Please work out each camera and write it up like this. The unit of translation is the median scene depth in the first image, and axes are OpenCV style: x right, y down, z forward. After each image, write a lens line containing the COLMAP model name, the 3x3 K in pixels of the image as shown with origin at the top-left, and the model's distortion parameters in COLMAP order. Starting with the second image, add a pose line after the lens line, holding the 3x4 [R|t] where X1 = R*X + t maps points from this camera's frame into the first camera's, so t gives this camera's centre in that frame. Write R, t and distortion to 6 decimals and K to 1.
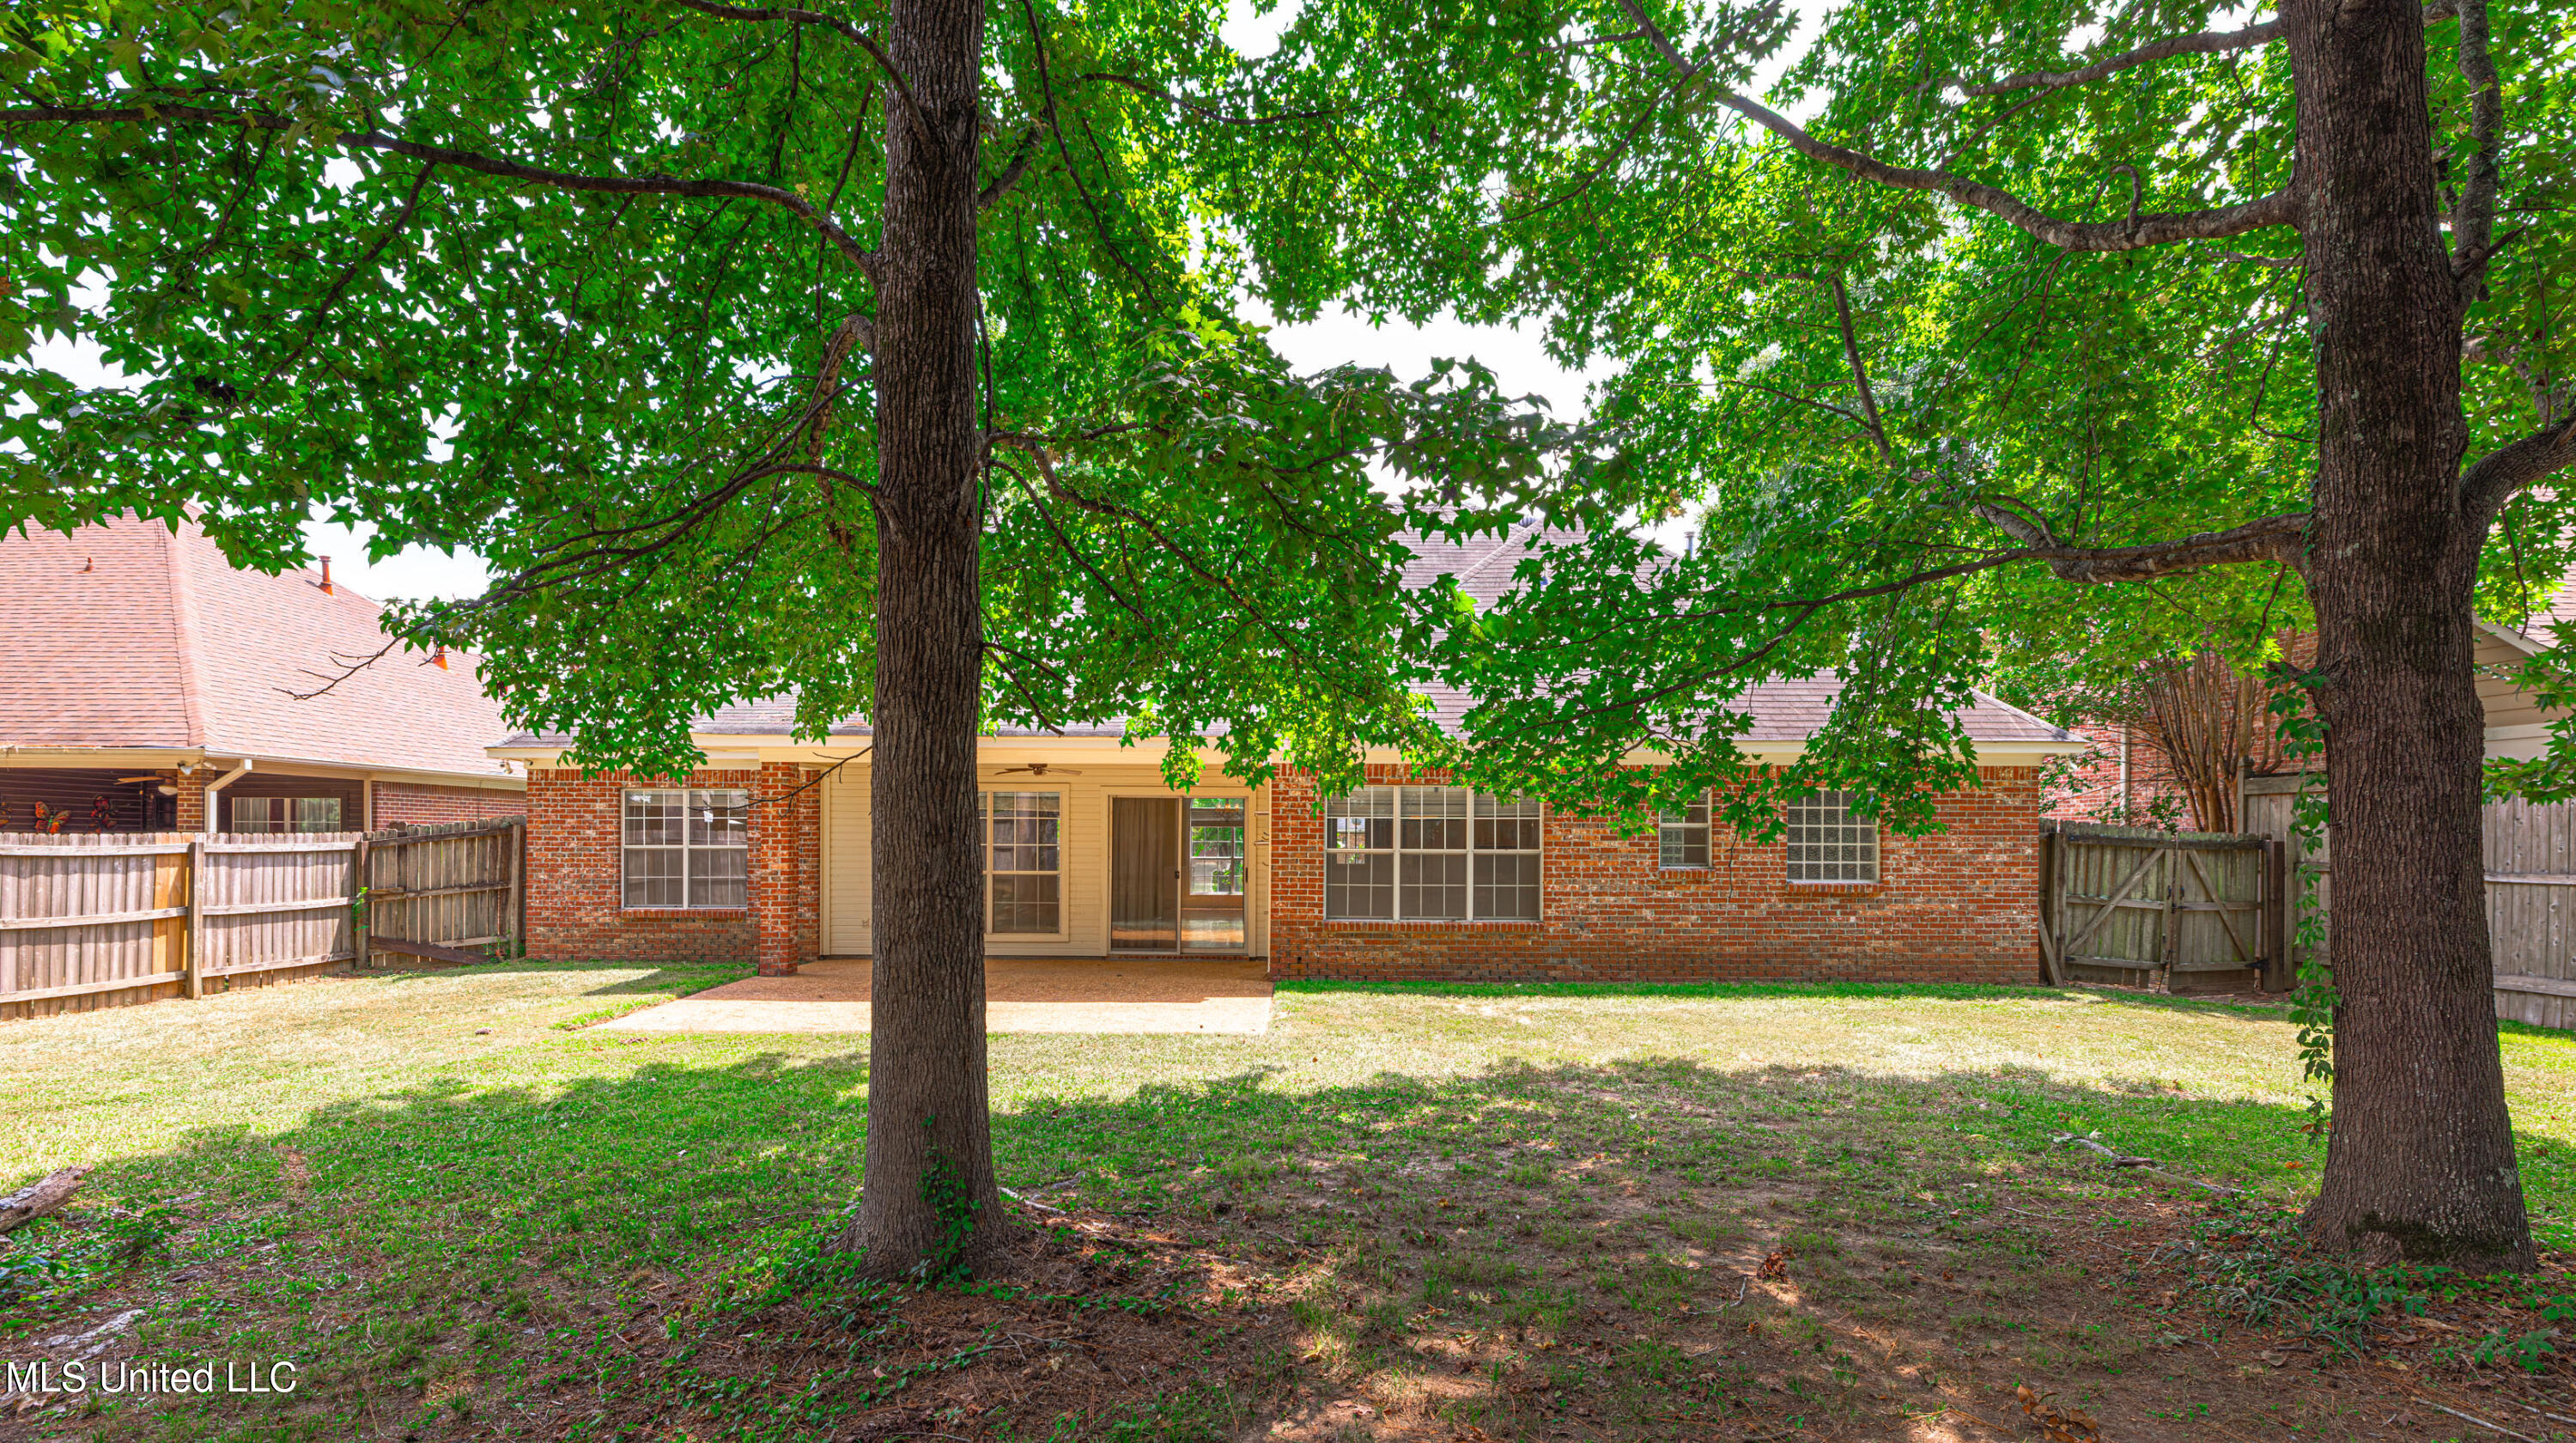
lens RADIAL K [[1194.8, 0, 1291.4], [0, 1194.8, 845.2], [0, 0, 1]] dist [-0.002429, -0.000223]
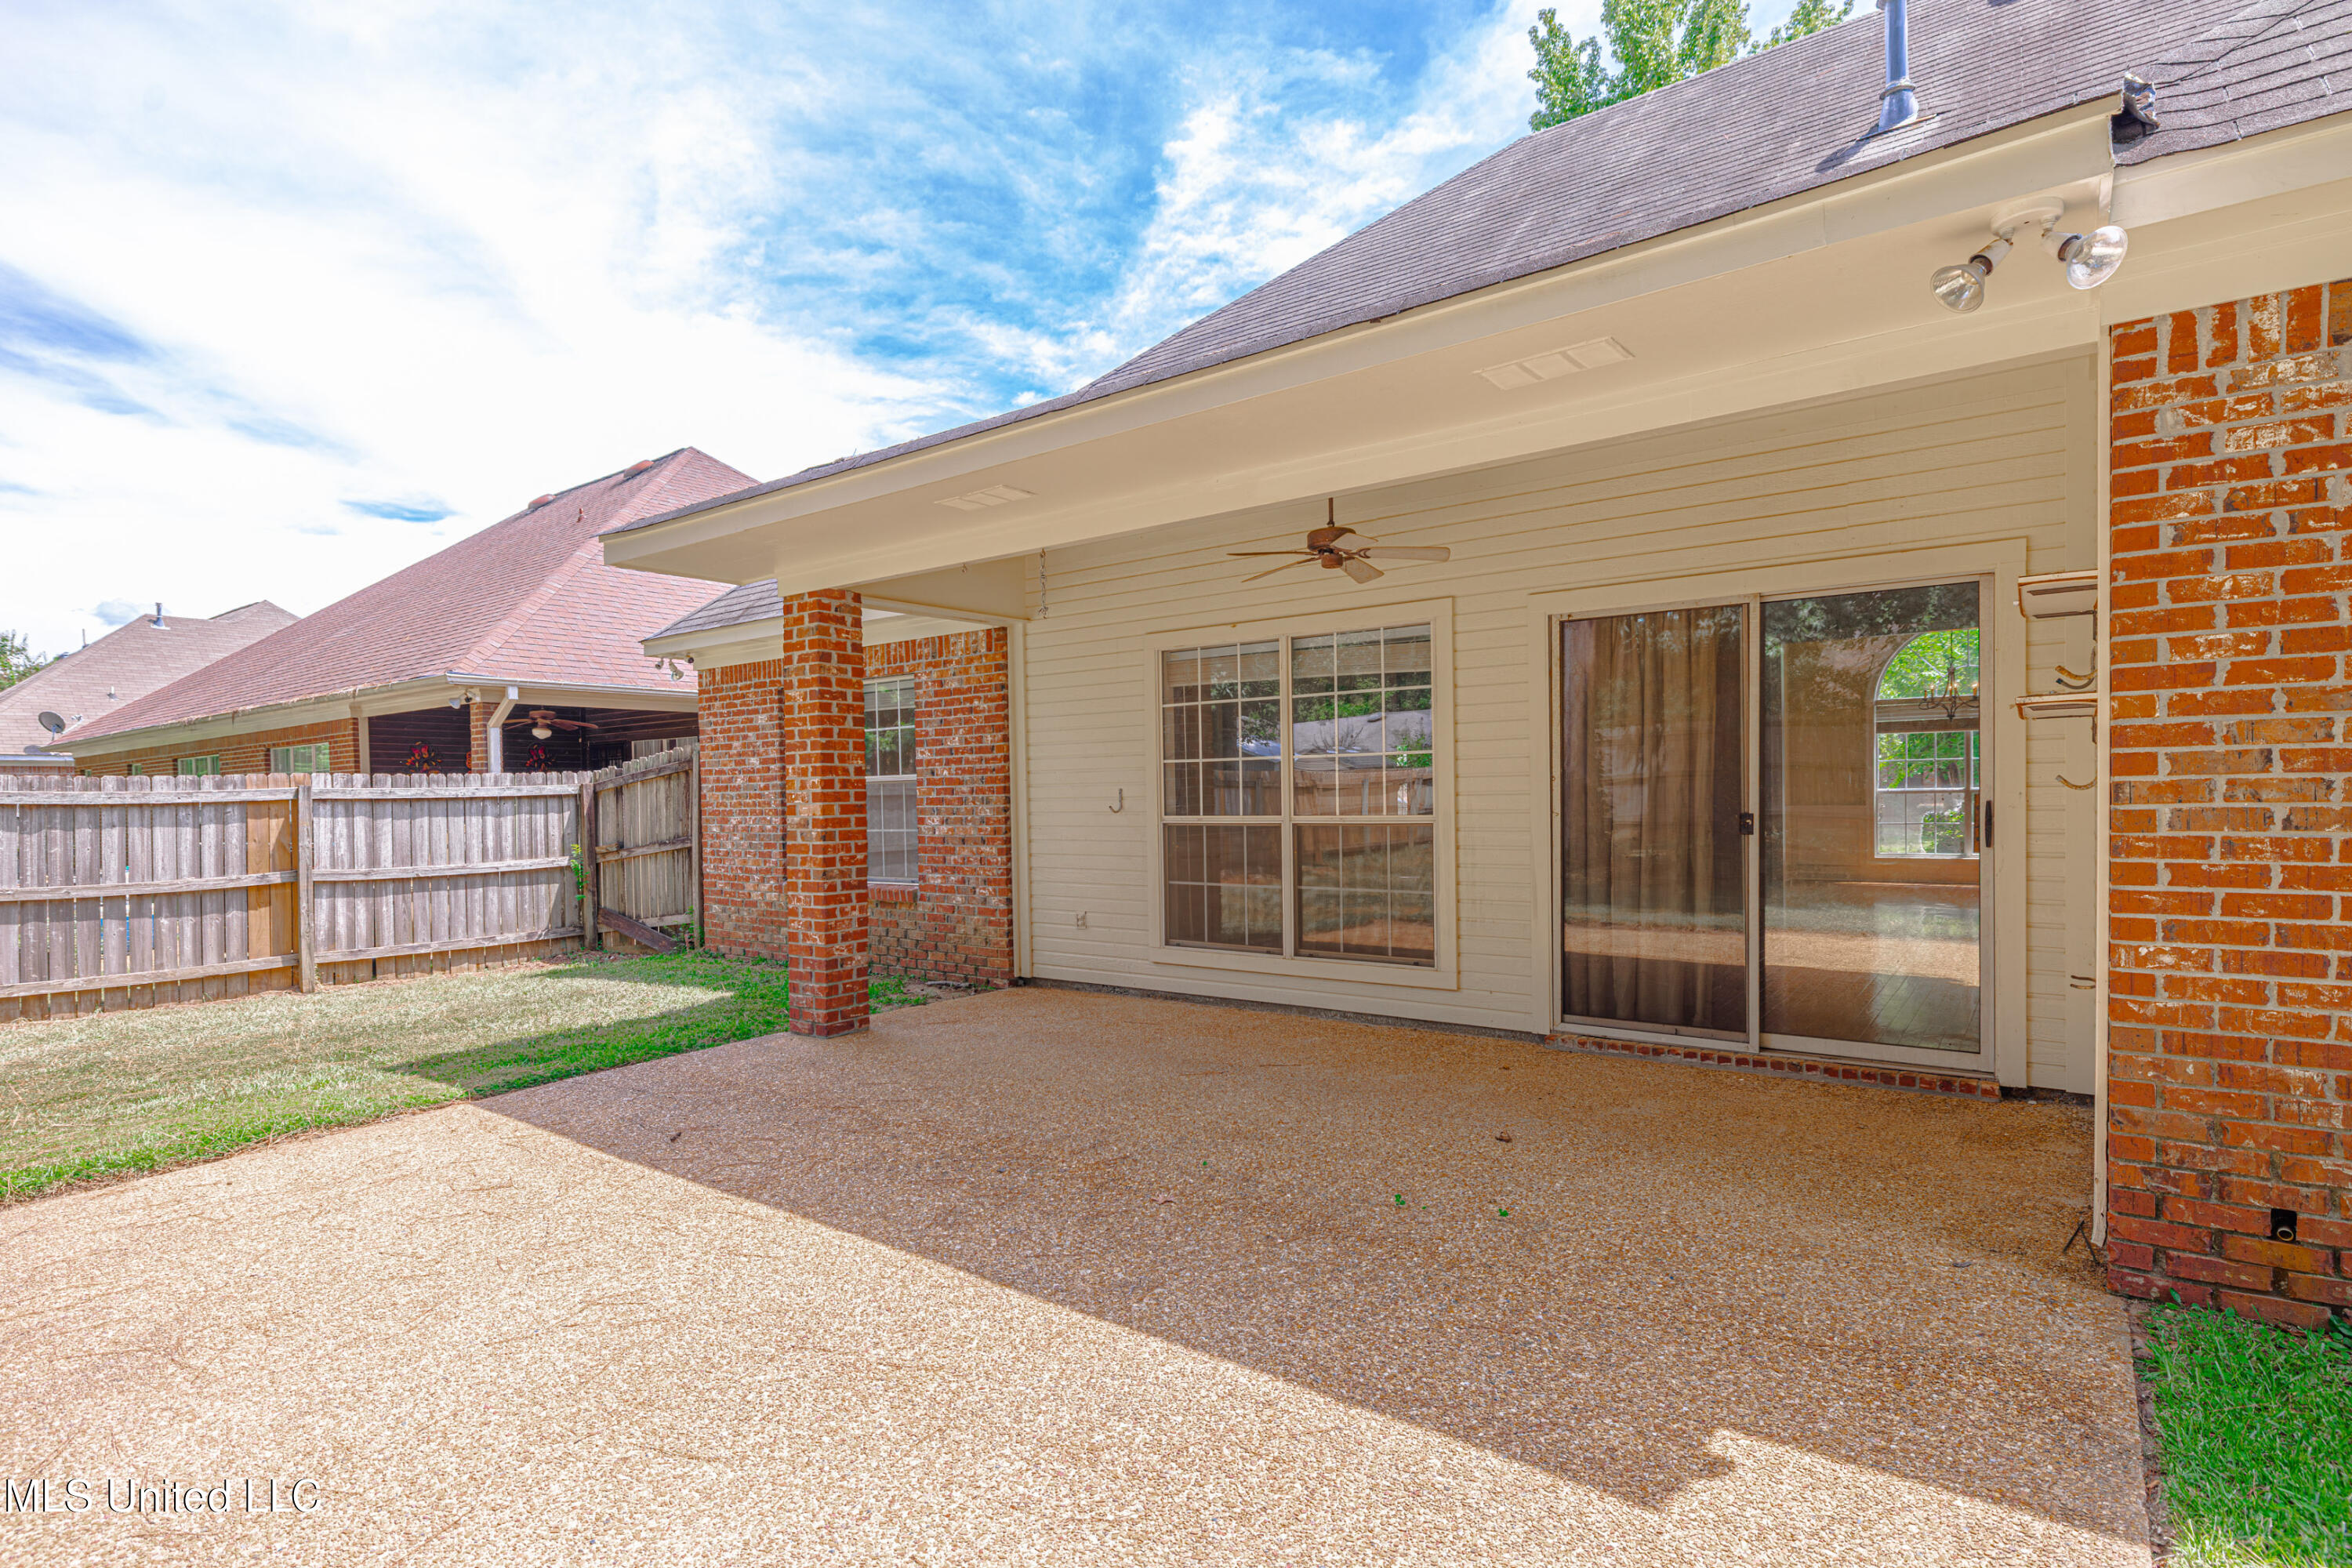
lens RADIAL K [[1180.5, 0, 1174.9], [0, 1180.5, 826.4], [0, 0, 1]] dist [-0.003483, 0.001178]
pose [[0.795637, -0.001408, -0.605772, -0.022231], [0.018628, 0.999581, 0.022144, 0.016608], [0.605487, -0.028903, 0.795330, 0.707561]]
